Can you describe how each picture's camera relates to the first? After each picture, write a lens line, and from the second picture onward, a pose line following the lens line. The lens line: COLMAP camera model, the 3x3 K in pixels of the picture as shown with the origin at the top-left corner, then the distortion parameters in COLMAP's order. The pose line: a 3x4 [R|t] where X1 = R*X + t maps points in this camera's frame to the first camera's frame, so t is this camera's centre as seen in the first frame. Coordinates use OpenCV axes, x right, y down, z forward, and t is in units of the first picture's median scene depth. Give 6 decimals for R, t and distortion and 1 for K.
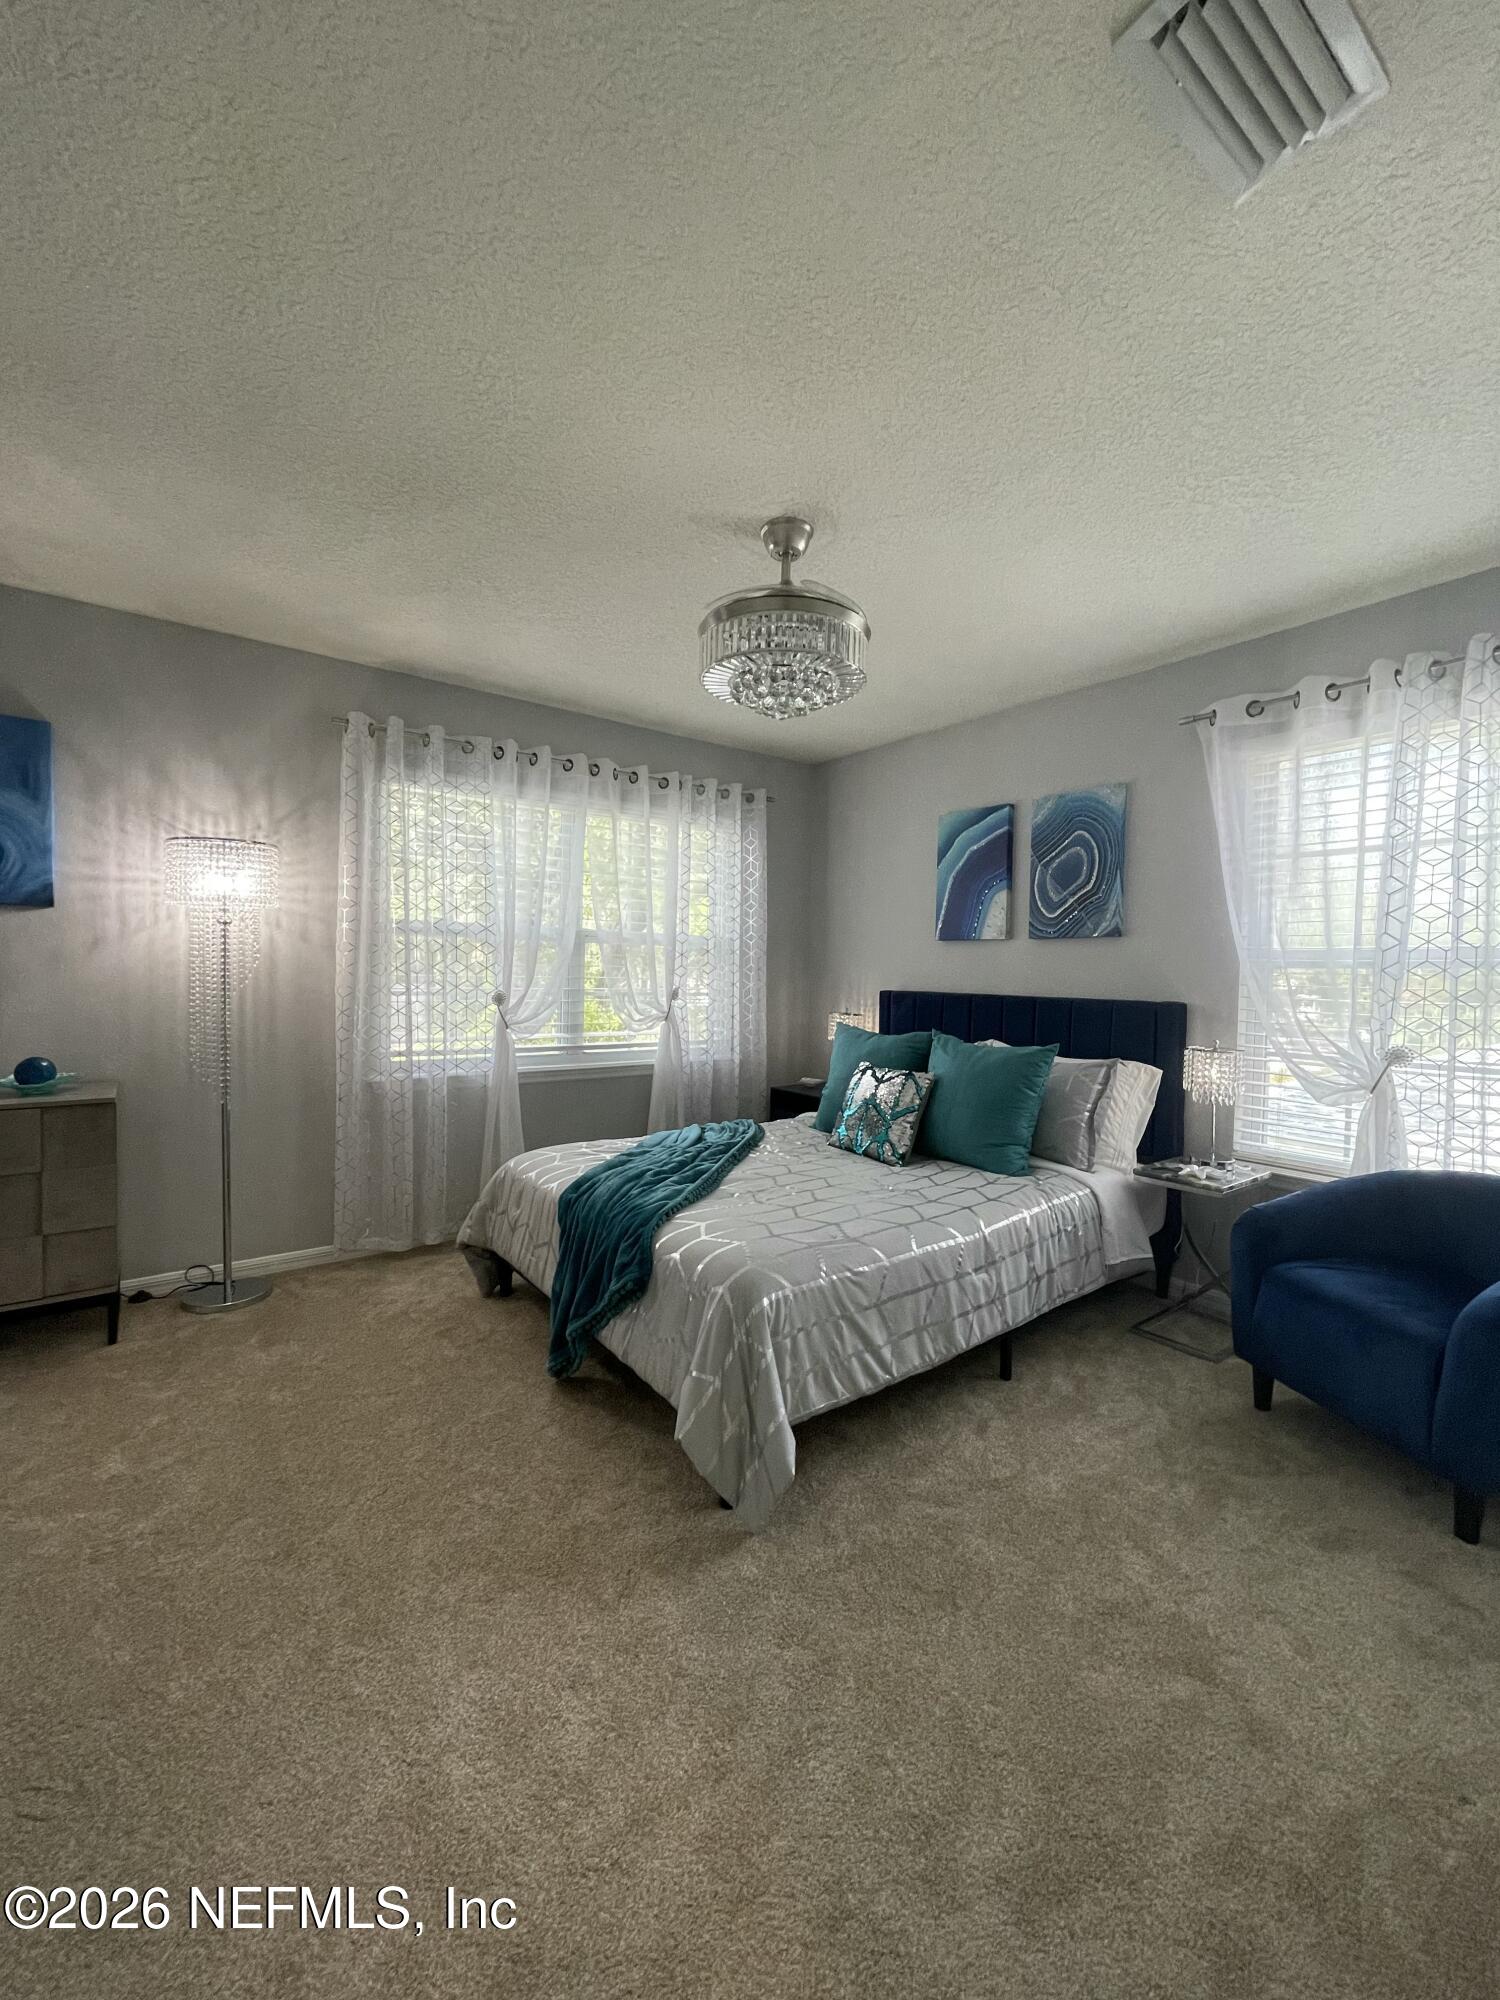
lens RADIAL K [[794.1, 0, 750.0], [0, 794.1, 1000.0], [0, 0, 1]] dist [-0.001119, -0.000680]
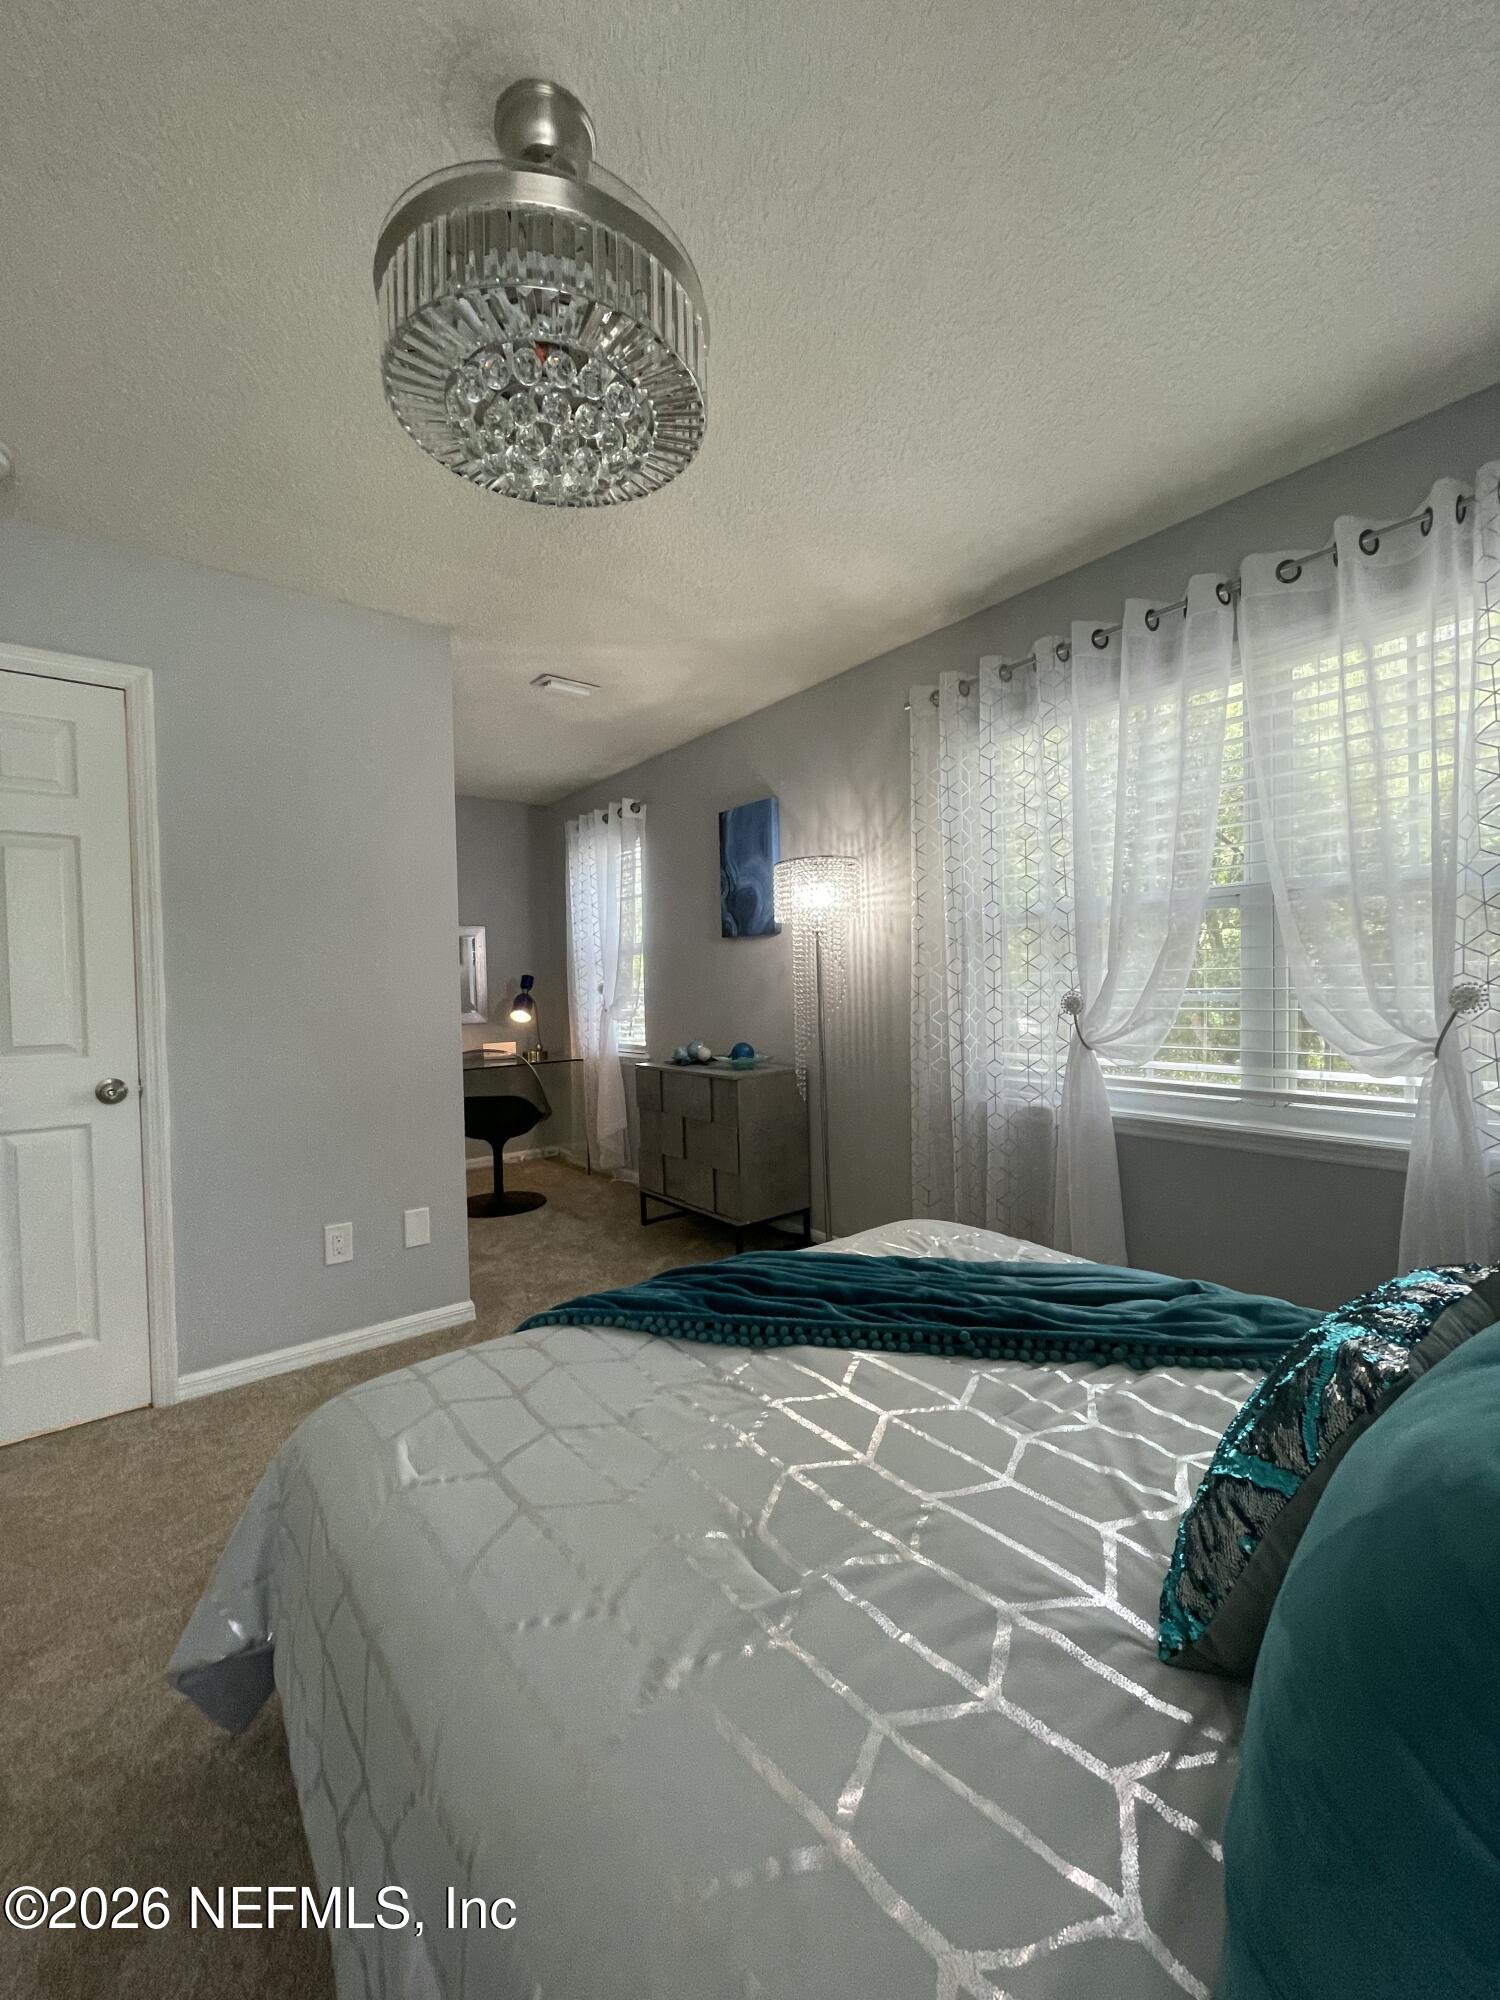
lens RADIAL K [[794.1, 0, 750.0], [0, 794.1, 1000.0], [0, 0, 1]] dist [-0.001119, -0.000680]
pose [[0.047108, -0.001044, -0.998889, 0.377872], [-0.010884, 0.999940, -0.001558, -0.001125], [0.998831, 0.010945, 0.047094, 0.722401]]
